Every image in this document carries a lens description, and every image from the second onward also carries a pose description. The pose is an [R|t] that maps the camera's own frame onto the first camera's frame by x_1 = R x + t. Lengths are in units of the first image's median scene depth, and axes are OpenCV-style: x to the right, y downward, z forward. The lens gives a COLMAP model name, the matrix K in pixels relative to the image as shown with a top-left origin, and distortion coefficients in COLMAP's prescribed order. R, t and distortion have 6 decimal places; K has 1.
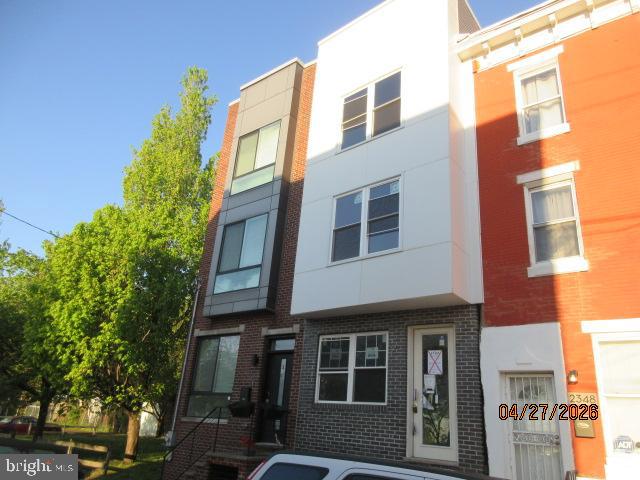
lens RADIAL K [[491.5, 0, 320.0], [0, 491.5, 240.0], [0, 0, 1]] dist [0.010615, 0.004673]
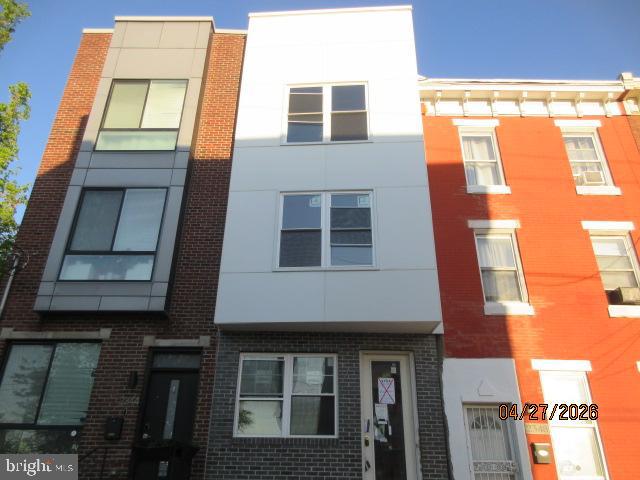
lens RADIAL K [[491.5, 0, 320.0], [0, 491.5, 240.0], [0, 0, 1]] dist [0.010615, 0.004673]
pose [[0.785577, 0.207781, 0.582834, -0.438606], [-0.180279, 0.977926, -0.105641, 0.079059], [-0.591919, -0.022083, 0.805695, 0.286835]]
